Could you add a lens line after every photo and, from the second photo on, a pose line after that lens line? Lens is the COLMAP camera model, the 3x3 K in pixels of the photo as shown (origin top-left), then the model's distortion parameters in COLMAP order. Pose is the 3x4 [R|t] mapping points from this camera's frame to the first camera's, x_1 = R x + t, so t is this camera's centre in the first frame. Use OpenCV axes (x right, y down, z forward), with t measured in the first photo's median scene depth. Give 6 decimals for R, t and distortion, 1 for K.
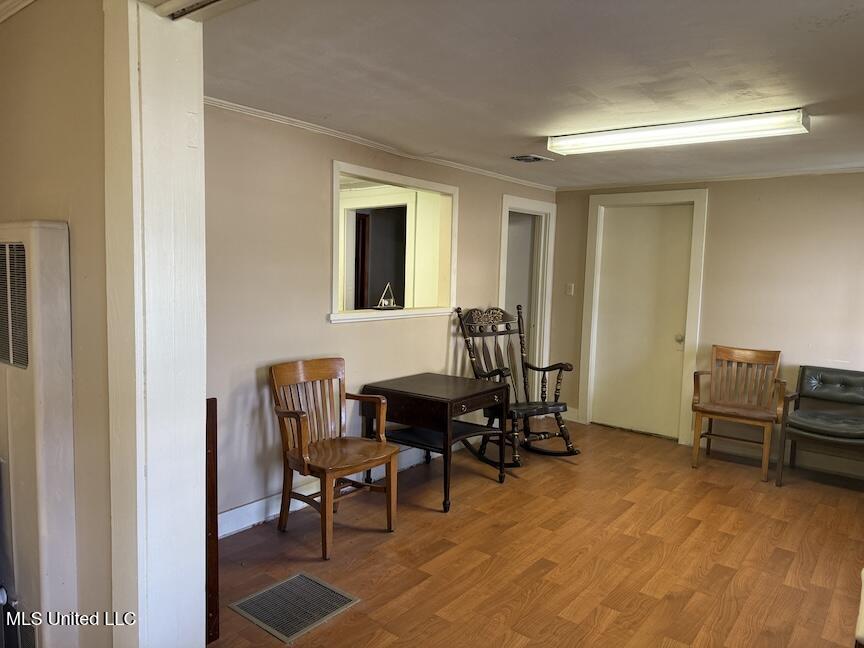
lens RADIAL K [[601.9, 0, 431.9], [0, 601.9, 323.1], [0, 0, 1]] dist [0.024623, -0.019643]
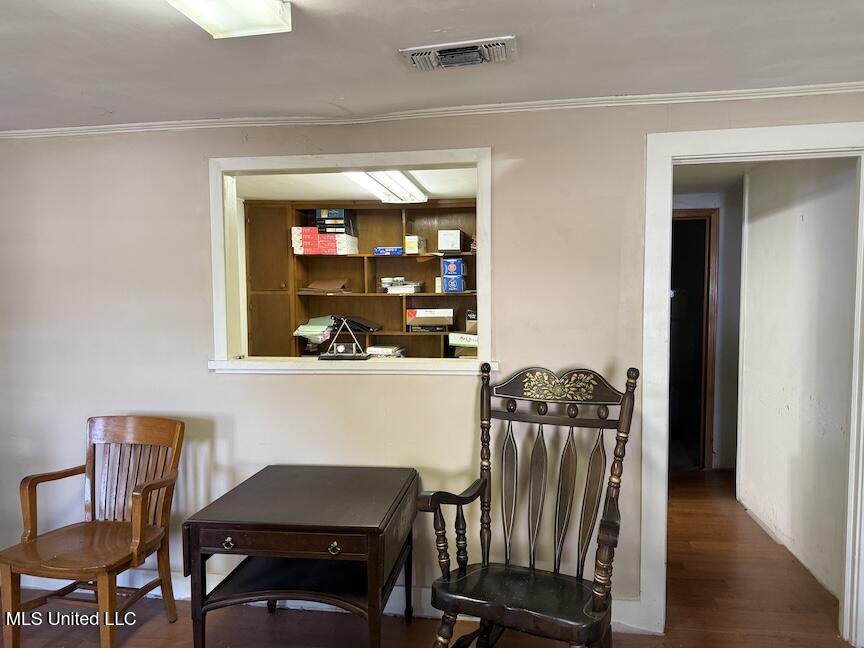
lens RADIAL K [[601.9, 0, 431.3], [0, 601.9, 329.6], [0, 0, 1]] dist [0.024623, -0.019643]
pose [[0.495073, 0.016997, -0.868685, 0.555434], [-0.055374, 0.998393, -0.012023, -0.052906], [0.867085, 0.054055, 0.495219, 0.756625]]
